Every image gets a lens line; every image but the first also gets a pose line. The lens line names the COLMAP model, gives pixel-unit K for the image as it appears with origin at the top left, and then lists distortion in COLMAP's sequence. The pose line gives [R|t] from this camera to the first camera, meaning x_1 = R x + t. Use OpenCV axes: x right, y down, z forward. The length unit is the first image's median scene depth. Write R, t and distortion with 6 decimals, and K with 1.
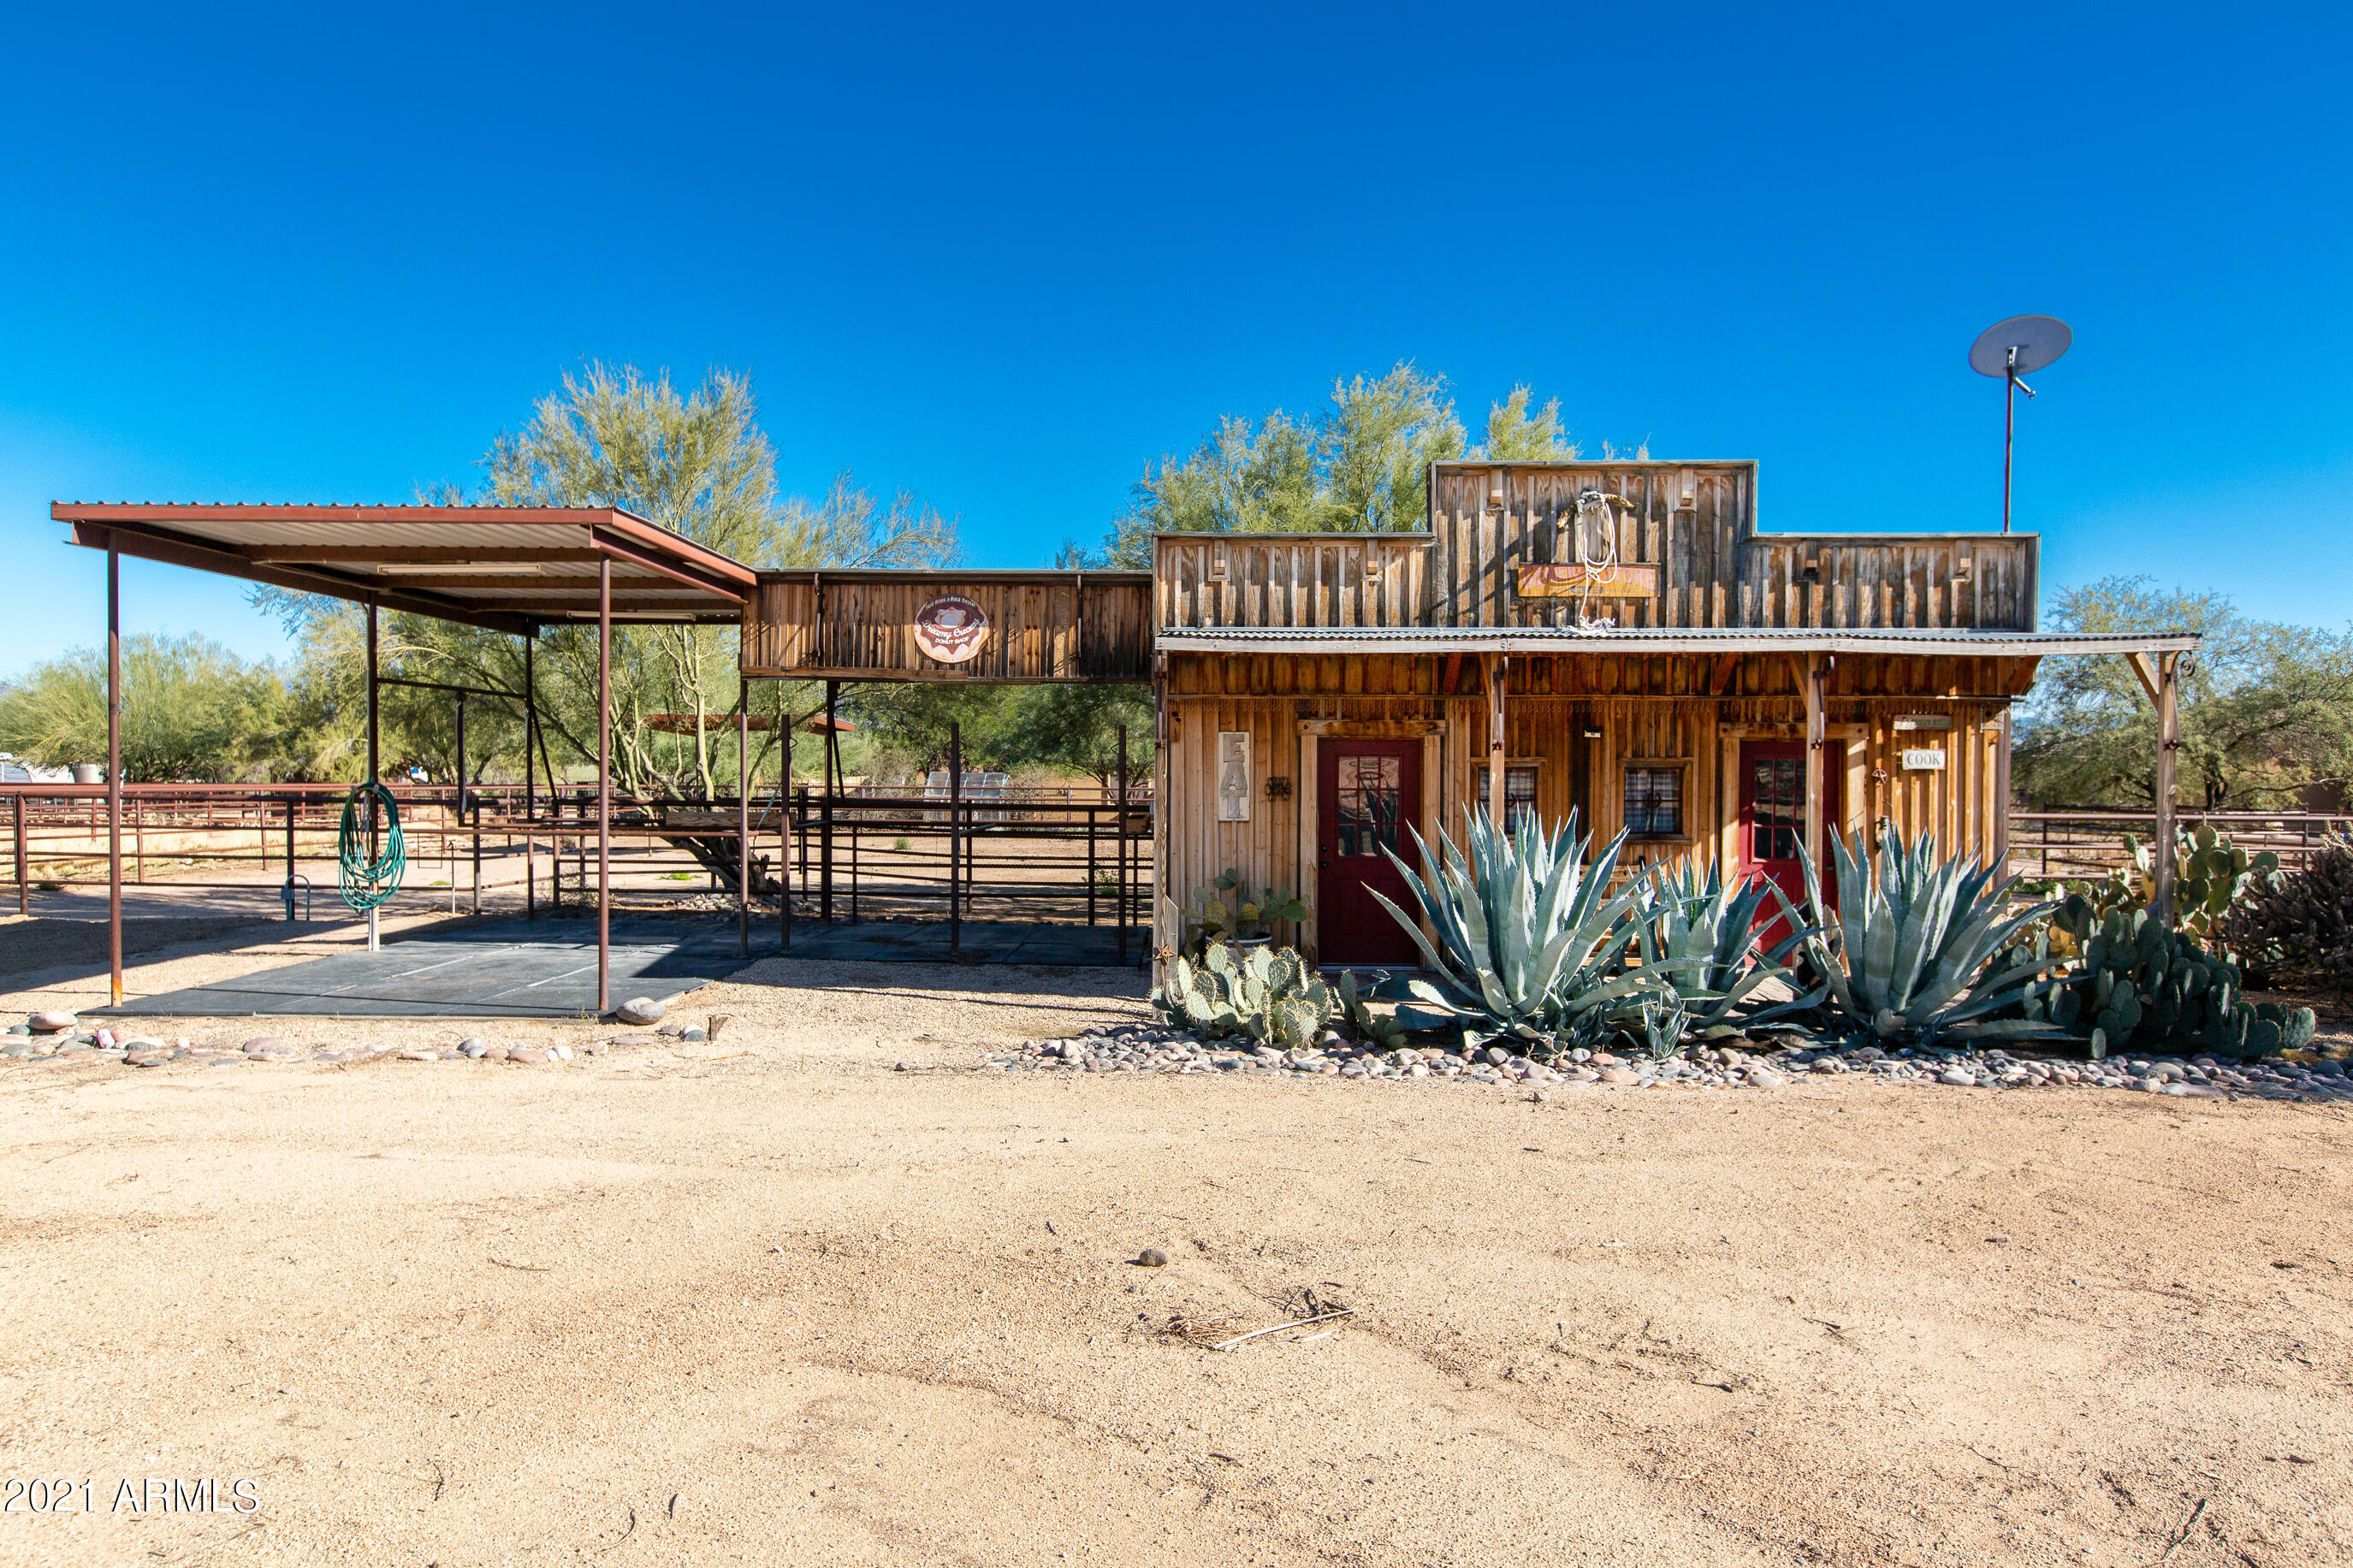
lens RADIAL K [[1268.7, 0, 1176.5], [0, 1268.7, 784.0], [0, 0, 1]] dist [0.000964, -0.000179]
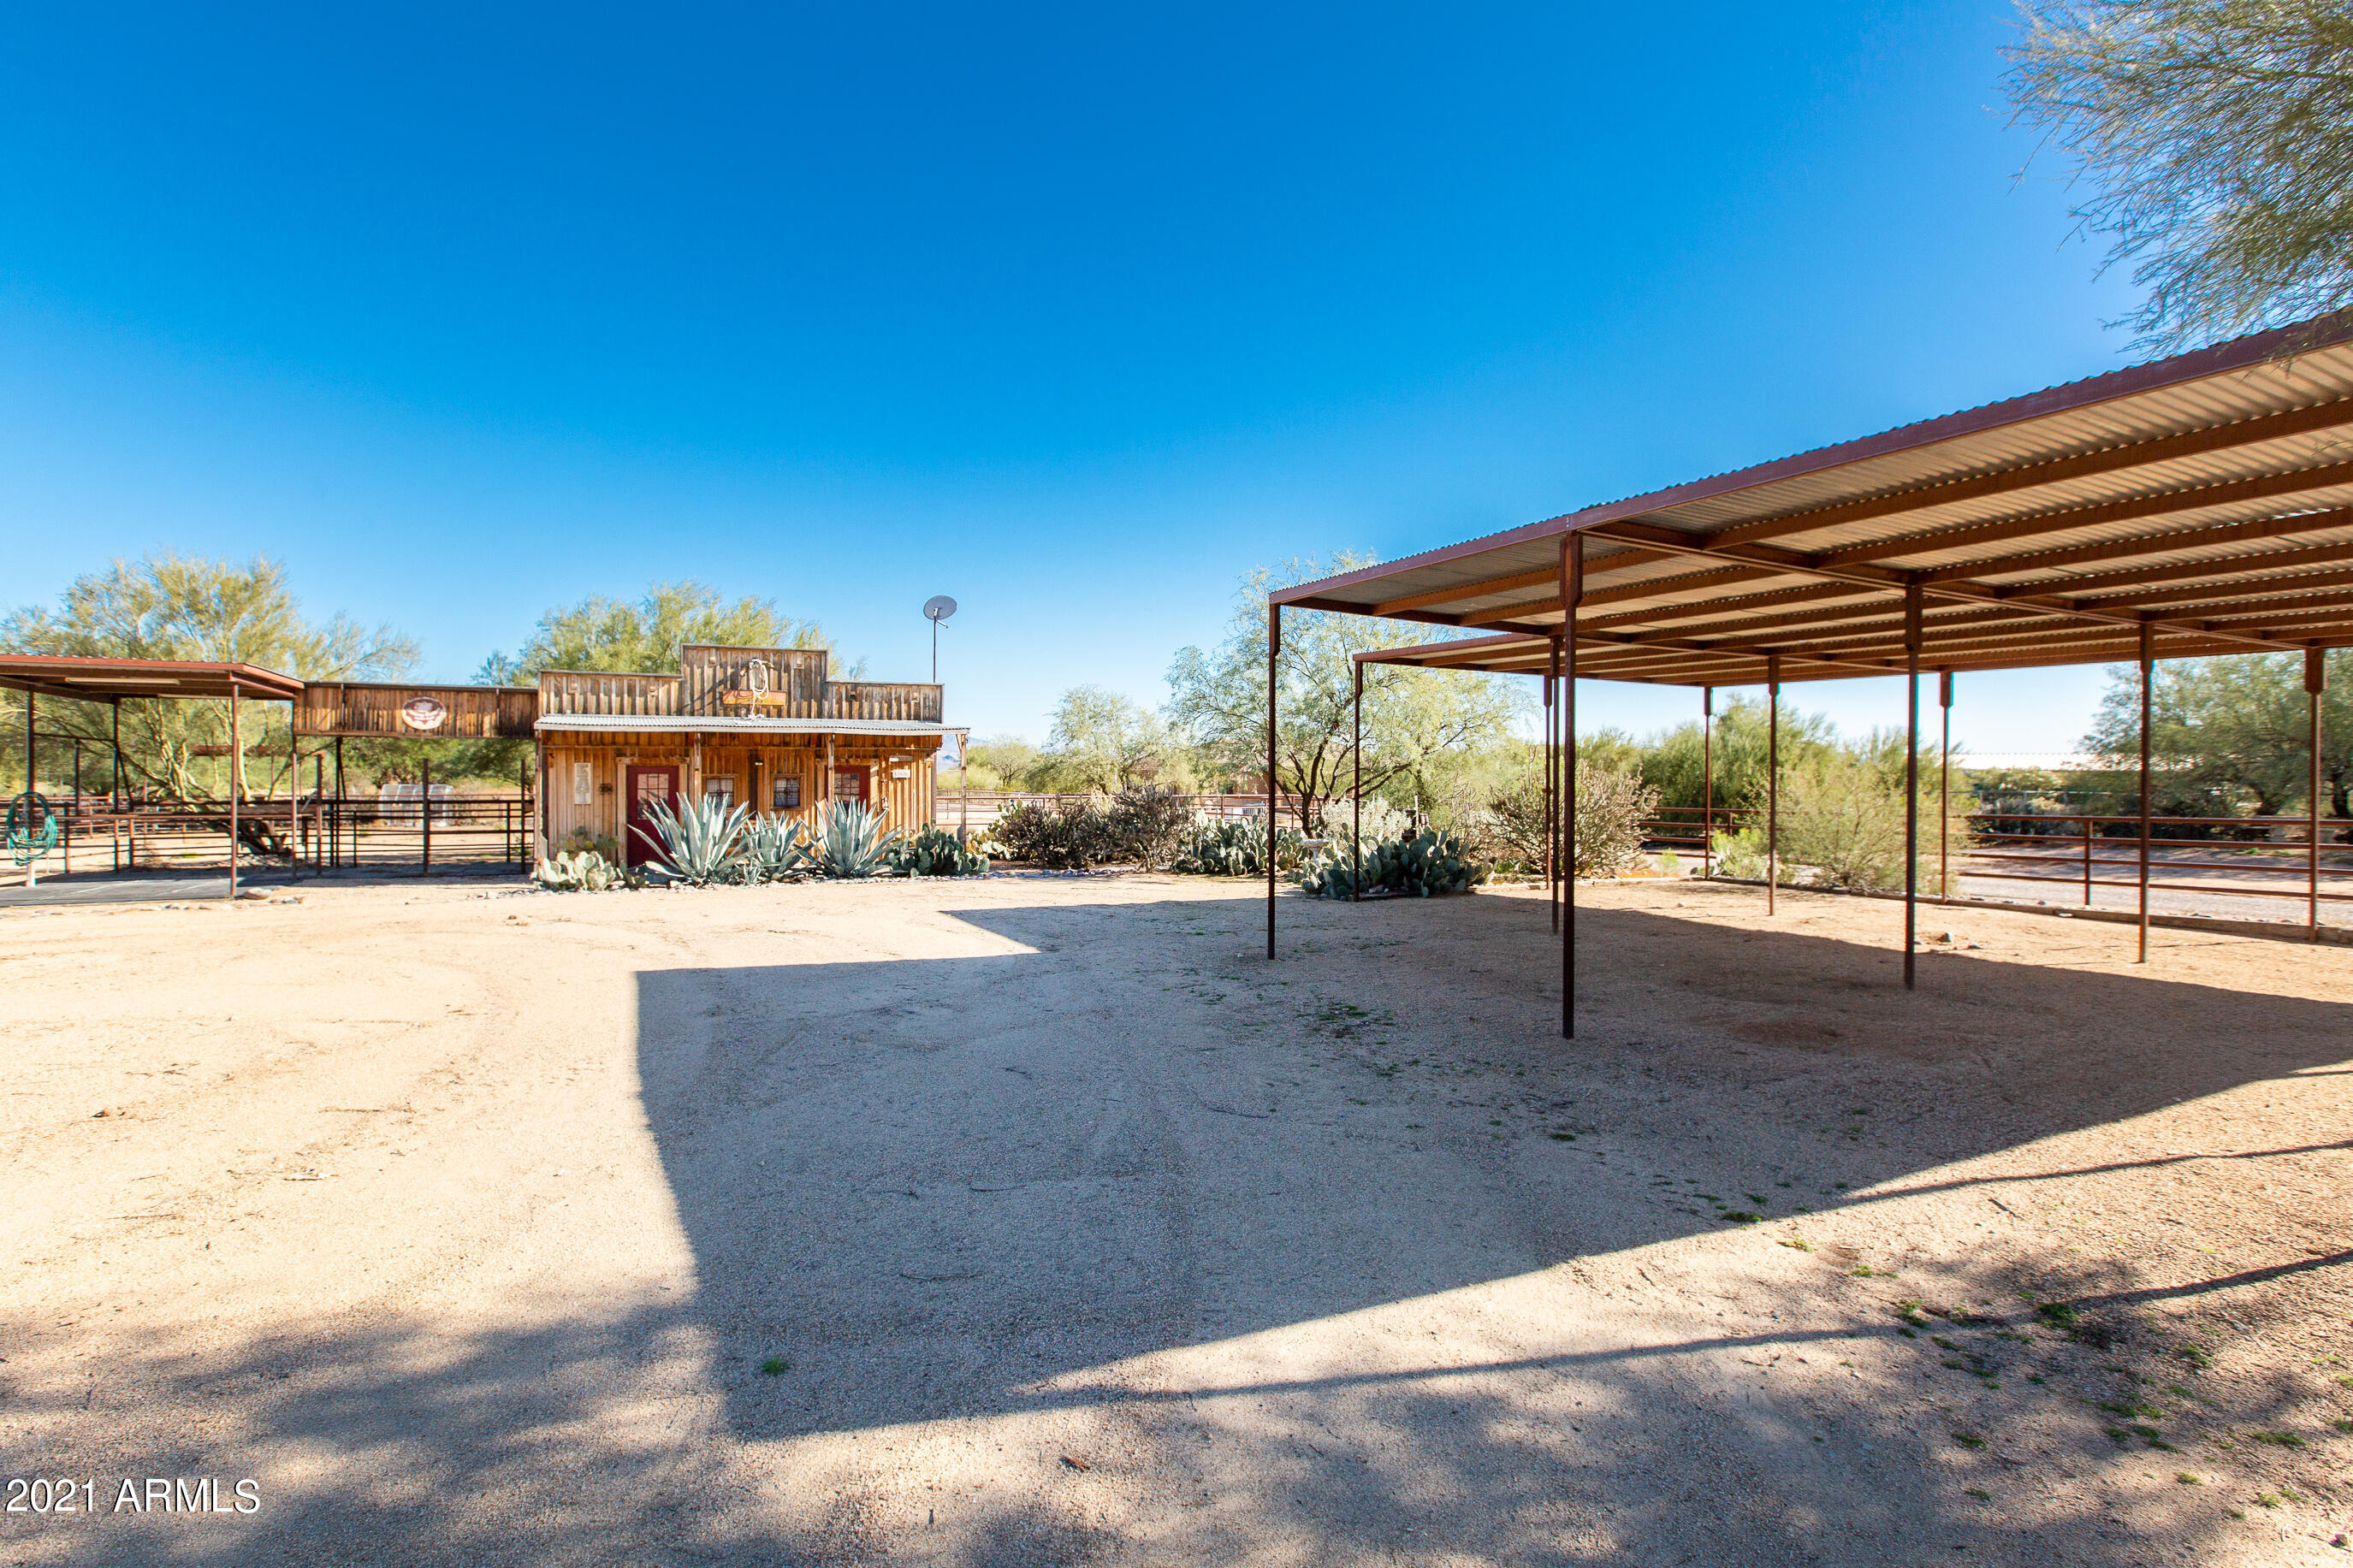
lens RADIAL K [[1071.4, 0, 1177.8], [0, 1071.4, 772.4], [0, 0, 1]] dist [-0.002500, -0.000853]
pose [[0.891216, -0.006205, 0.453536, 0.122924], [0.014205, 0.999798, -0.014234, 0.015648], [-0.453356, 0.019129, 0.891124, -1.090190]]
